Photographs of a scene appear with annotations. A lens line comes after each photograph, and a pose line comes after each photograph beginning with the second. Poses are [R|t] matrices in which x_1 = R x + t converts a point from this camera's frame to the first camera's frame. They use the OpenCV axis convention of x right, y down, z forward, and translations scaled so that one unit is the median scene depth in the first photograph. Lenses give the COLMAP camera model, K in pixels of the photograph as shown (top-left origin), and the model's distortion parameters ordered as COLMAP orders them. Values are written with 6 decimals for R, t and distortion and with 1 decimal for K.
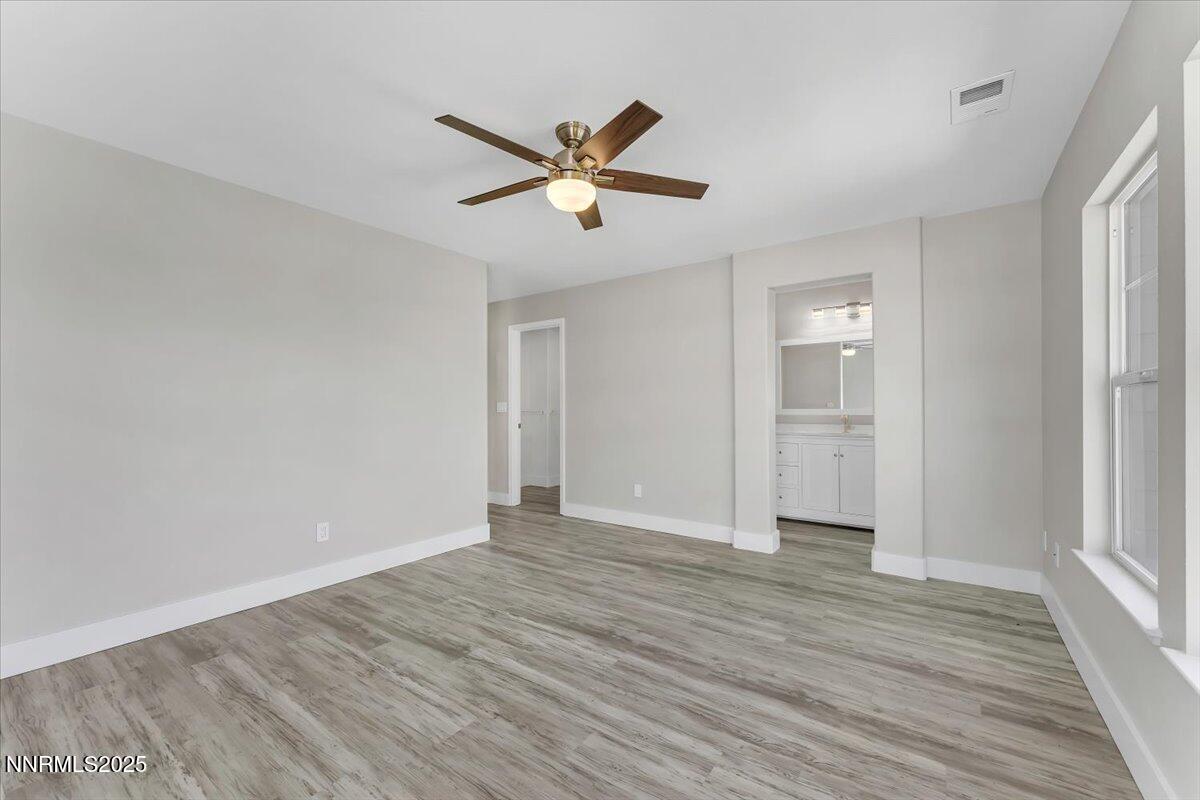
lens RADIAL K [[484.5, 0, 596.8], [0, 484.5, 406.0], [0, 0, 1]] dist [-0.005091, -0.000241]
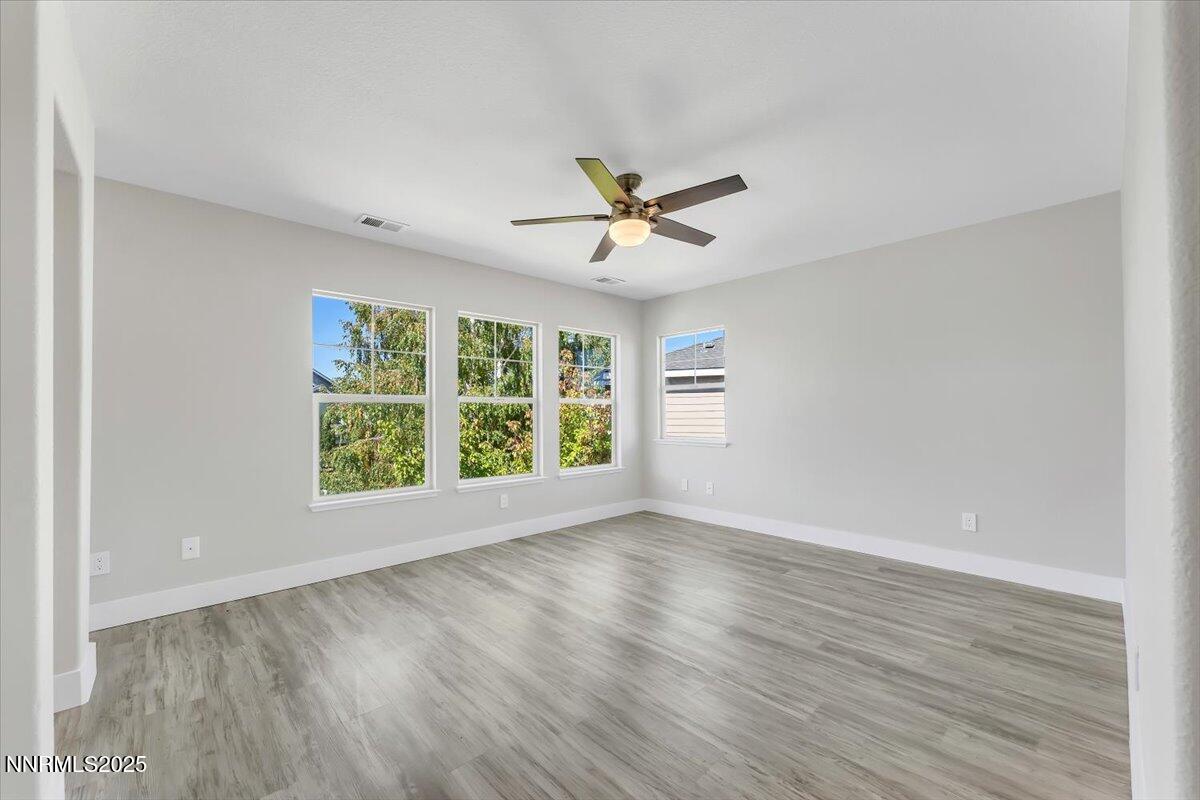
lens RADIAL K [[484.5, 0, 598.2], [0, 484.5, 407.2], [0, 0, 1]] dist [-0.005091, -0.000241]
pose [[-0.981807, 0.011842, 0.189514, -0.184794], [0.008459, 0.999790, -0.018650, 0.014923], [-0.189695, -0.016708, -0.981701, 2.039317]]
